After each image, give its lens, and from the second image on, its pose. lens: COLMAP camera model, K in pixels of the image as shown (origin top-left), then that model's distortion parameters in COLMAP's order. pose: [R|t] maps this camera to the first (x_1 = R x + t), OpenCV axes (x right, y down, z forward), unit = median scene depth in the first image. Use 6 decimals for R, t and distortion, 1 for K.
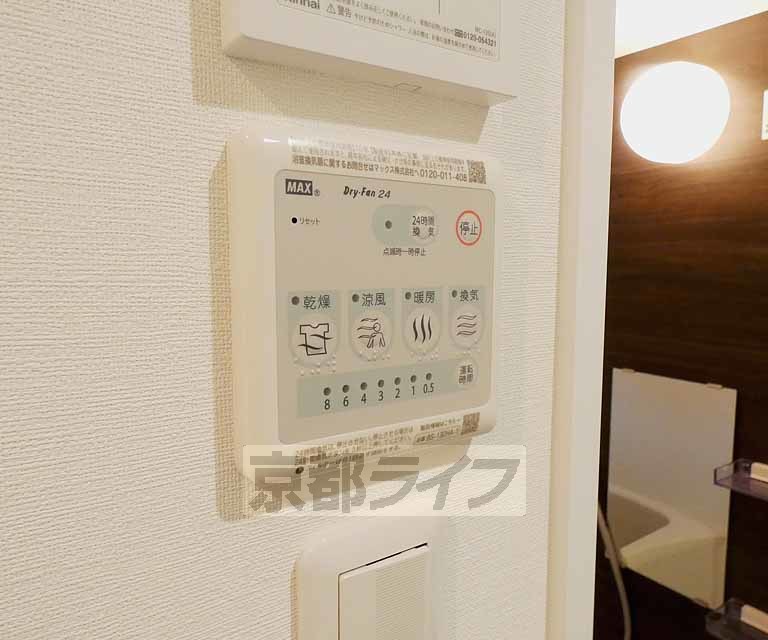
lens RADIAL K [[578.4, 0, 382.0], [0, 578.4, 338.2], [0, 0, 1]] dist [0.003630, -0.002145]
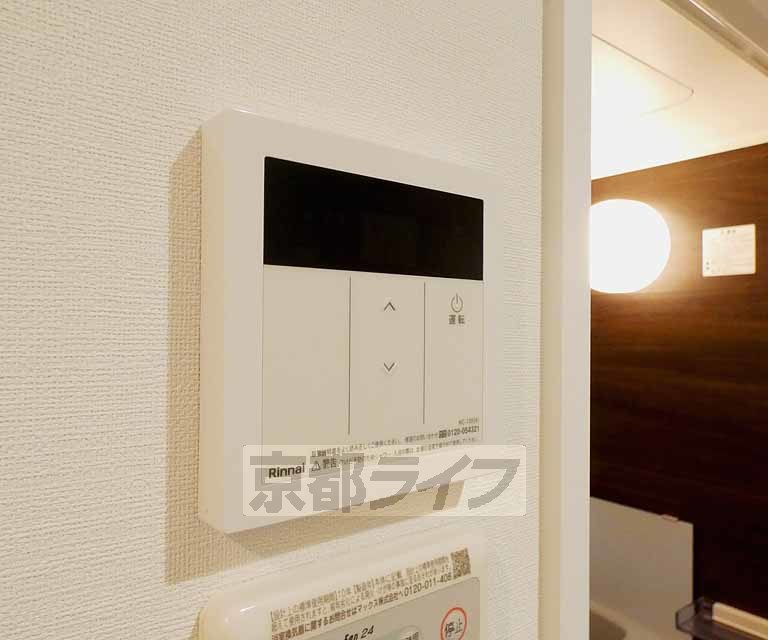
lens RADIAL K [[573.6, 0, 351.9], [0, 573.6, 333.9], [0, 0, 1]] dist [0.005668, -0.000575]
pose [[0.999251, 0.011540, 0.036944, -0.054721], [-0.007581, 0.994384, -0.105559, -0.566777], [-0.037955, 0.105200, 0.993727, 0.032643]]
